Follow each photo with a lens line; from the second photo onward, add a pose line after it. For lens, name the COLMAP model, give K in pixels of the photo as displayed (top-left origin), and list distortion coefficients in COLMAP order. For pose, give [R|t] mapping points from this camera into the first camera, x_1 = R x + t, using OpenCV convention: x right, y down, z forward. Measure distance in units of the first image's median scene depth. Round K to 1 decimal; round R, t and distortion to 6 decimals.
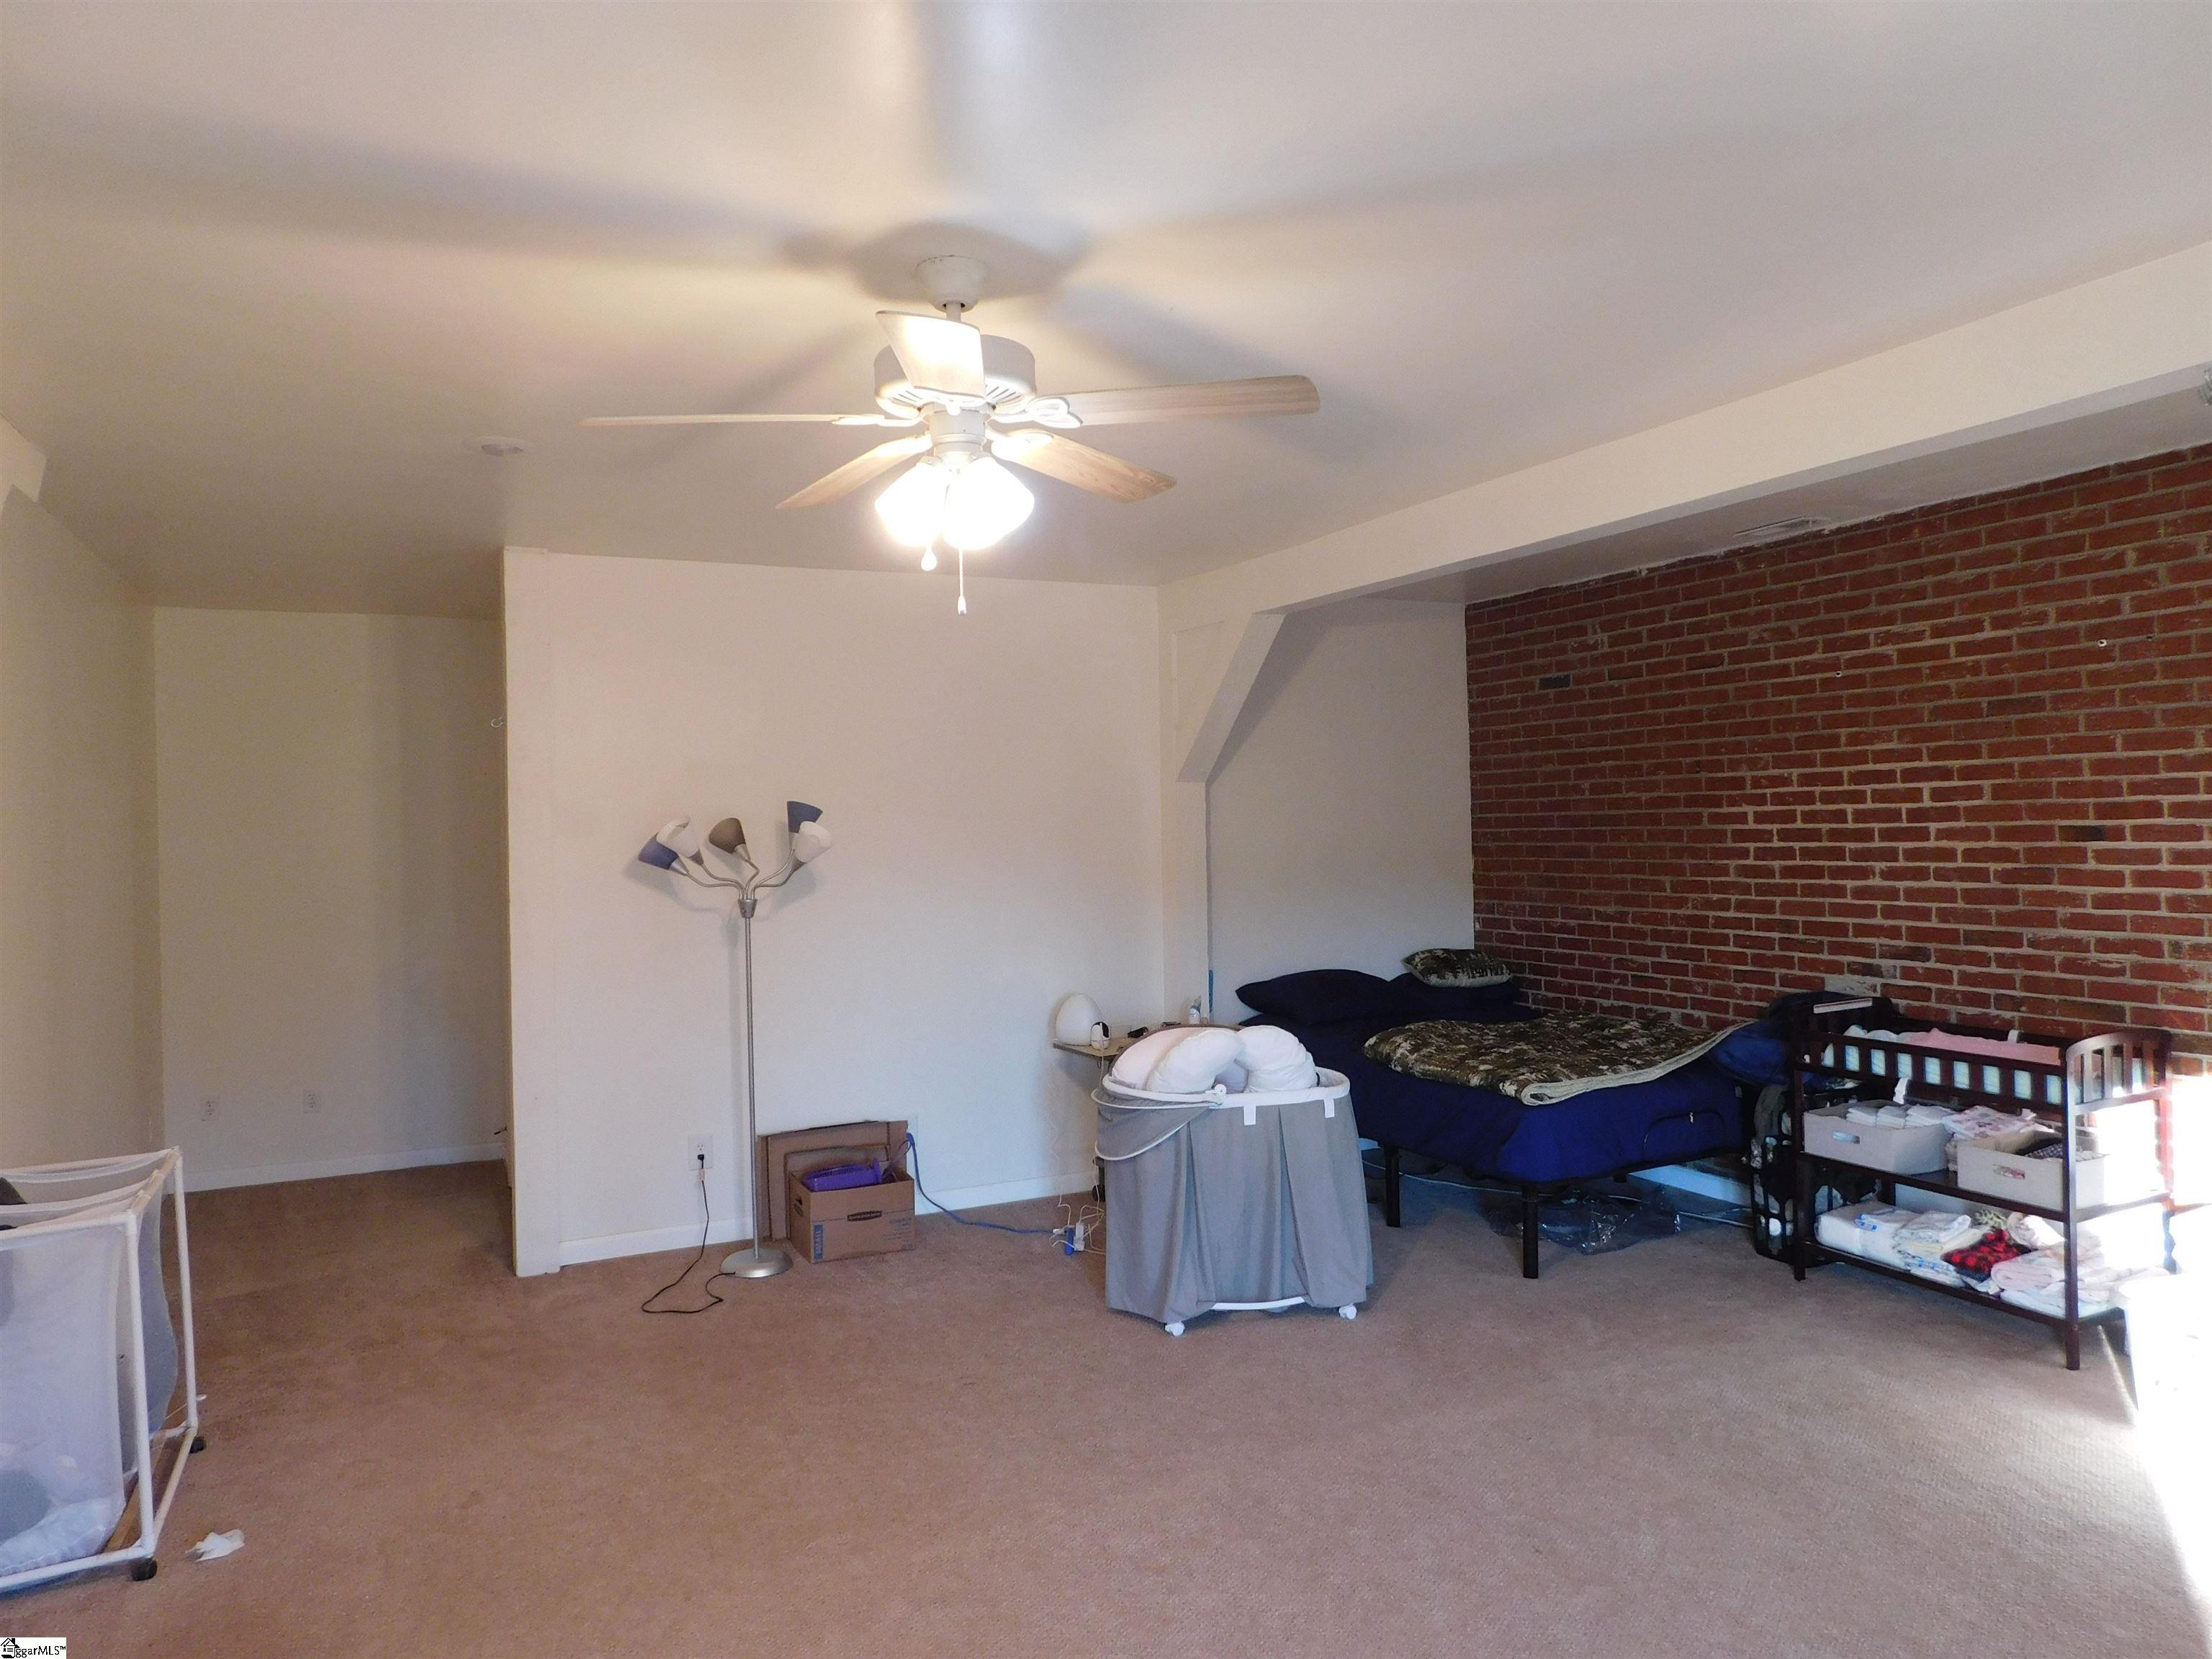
lens RADIAL K [[1468.0, 0, 1092.2], [0, 1468.0, 842.8], [0, 0, 1]] dist [-0.058621, 0.041831]
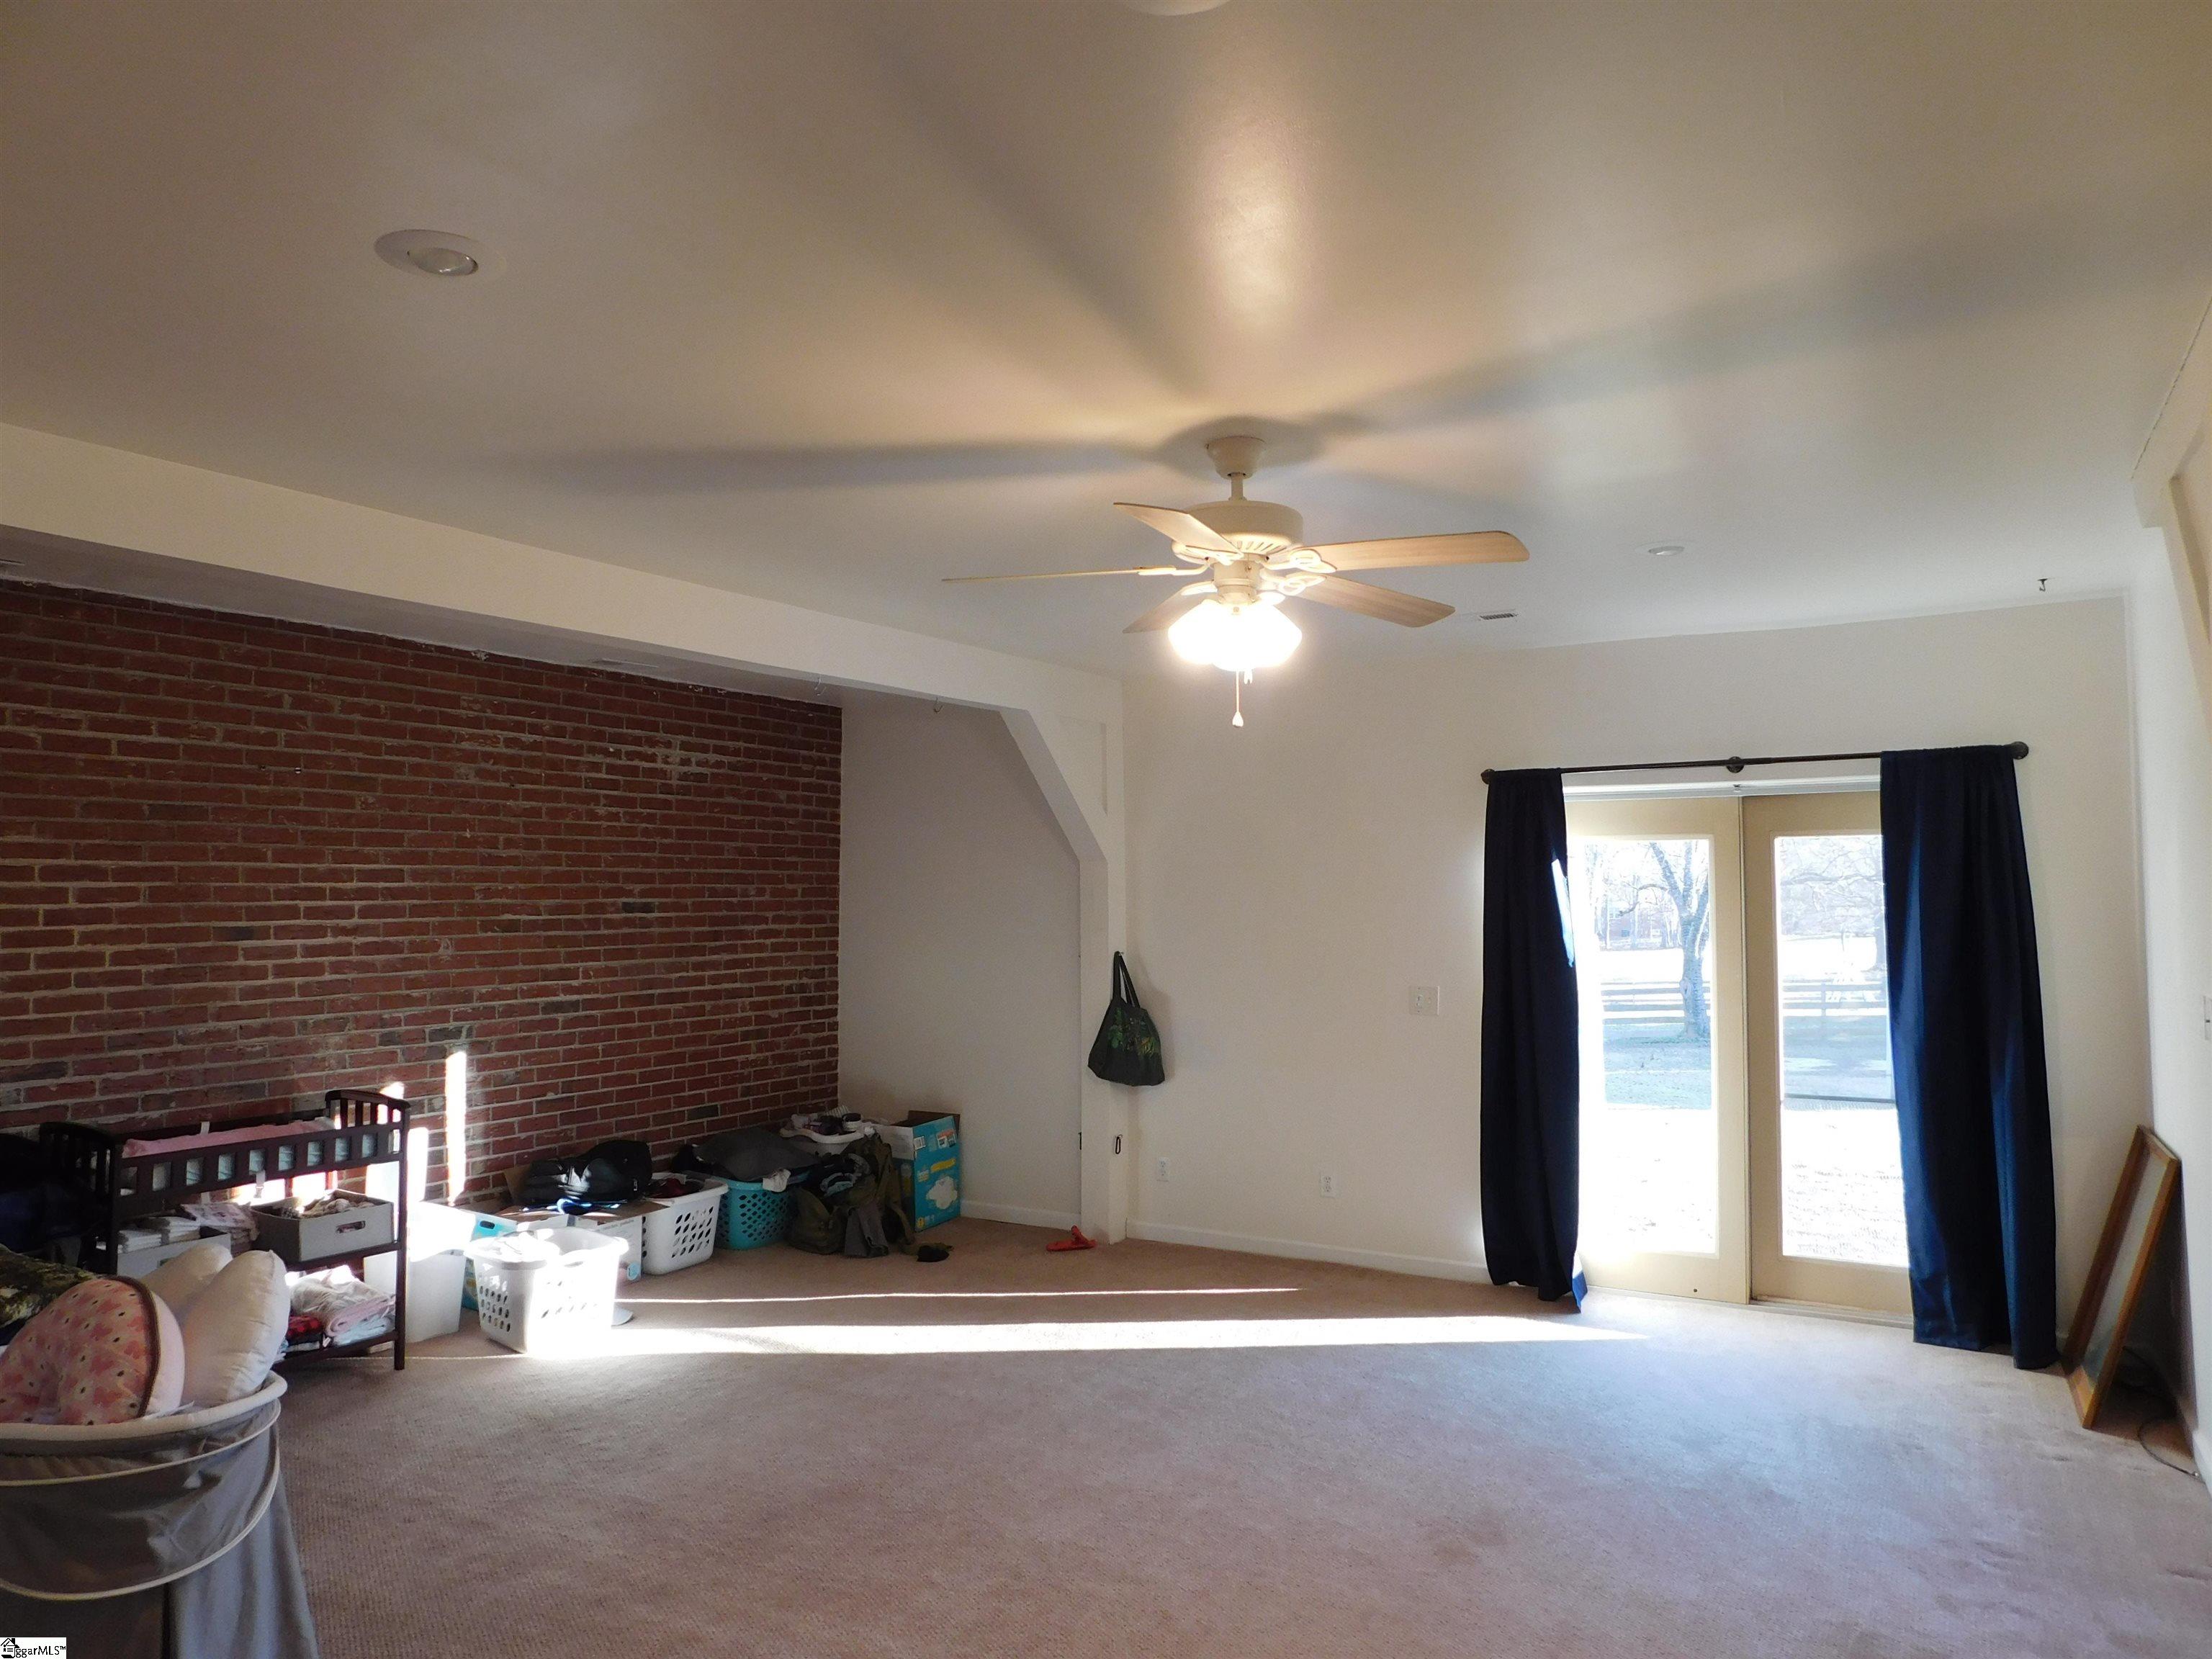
lens RADIAL K [[1468.0, 0, 1110.6], [0, 1468.0, 842.1], [0, 0, 1]] dist [-0.058621, 0.041831]
pose [[-0.550424, 0.056525, 0.832969, -0.570229], [0.031811, 0.998401, -0.046730, -0.003135], [-0.834279, 0.000776, -0.551342, 0.964692]]
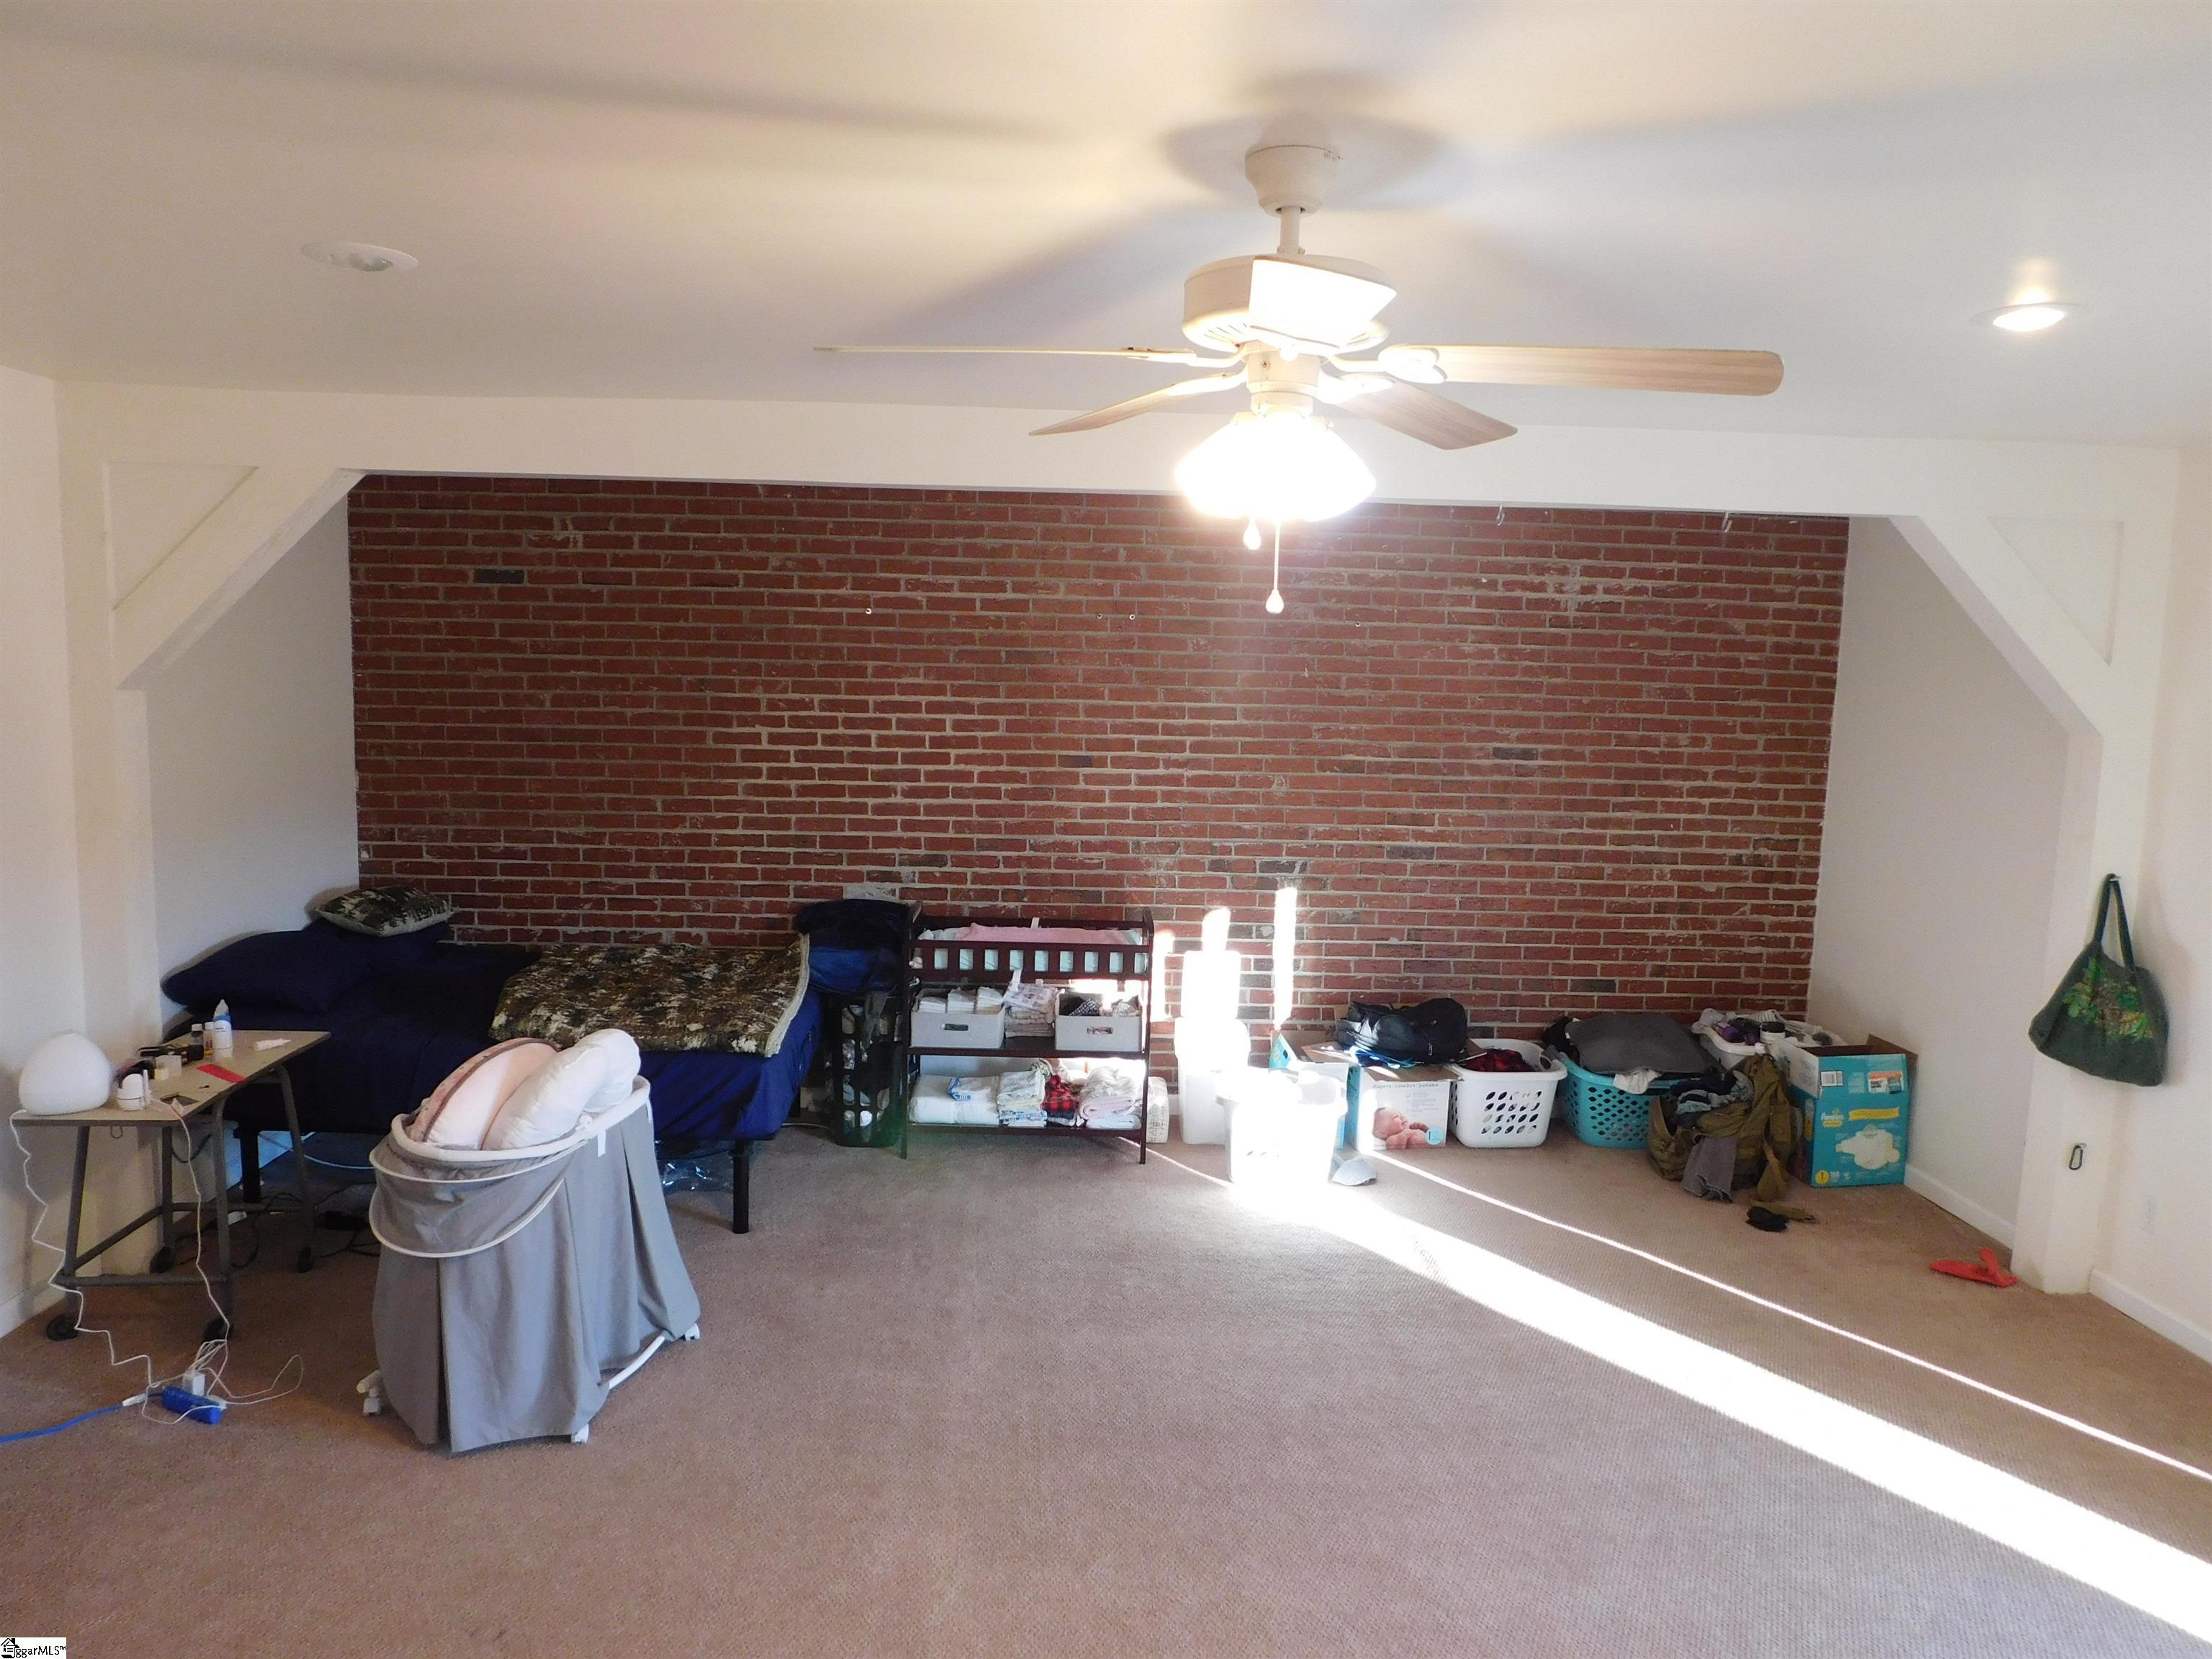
lens RADIAL K [[1468.0, 0, 1112.9], [0, 1468.0, 841.4], [0, 0, 1]] dist [-0.058621, 0.041831]
pose [[0.390887, -0.081766, 0.916800, -0.472770], [-0.021326, 0.994975, 0.097831, -0.059356], [-0.920192, -0.057793, 0.387178, 0.417623]]
